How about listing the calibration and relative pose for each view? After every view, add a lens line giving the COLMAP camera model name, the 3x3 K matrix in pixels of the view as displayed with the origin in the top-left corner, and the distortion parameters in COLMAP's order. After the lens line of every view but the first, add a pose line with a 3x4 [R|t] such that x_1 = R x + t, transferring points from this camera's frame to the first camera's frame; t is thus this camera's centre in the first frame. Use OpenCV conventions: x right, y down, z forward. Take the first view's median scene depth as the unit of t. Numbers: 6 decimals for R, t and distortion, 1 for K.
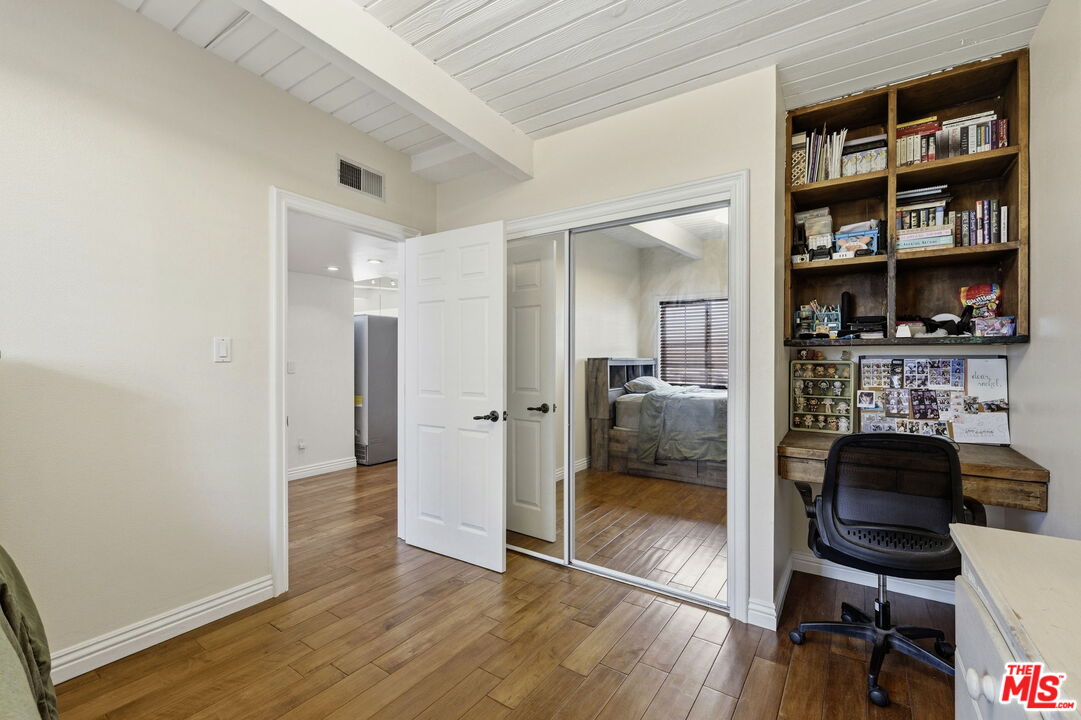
lens RADIAL K [[470.5, 0, 535.8], [0, 470.5, 360.8], [0, 0, 1]] dist [0.000285, -0.000134]
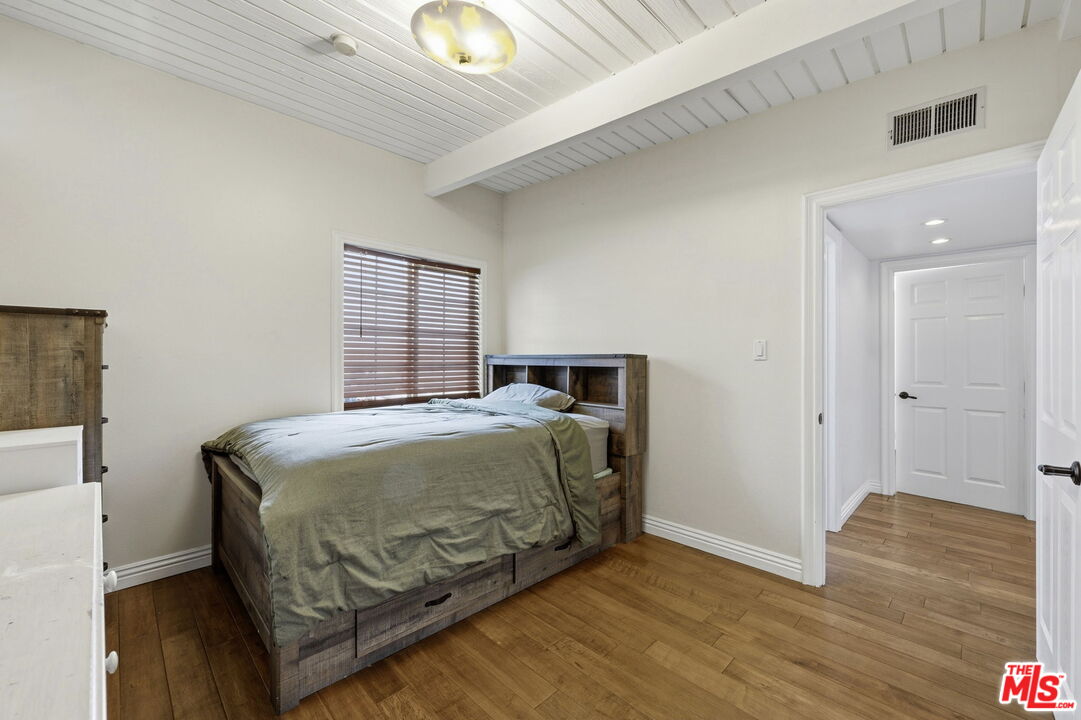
lens RADIAL K [[438.0, 0, 543.6], [0, 438.0, 354.0], [0, 0, 1]] dist [0.000324, -0.000008]
pose [[-0.183745, -0.008725, -0.982935, 0.552794], [-0.000603, 0.999961, -0.008763, -0.002882], [0.982974, -0.001017, -0.183743, 0.646482]]
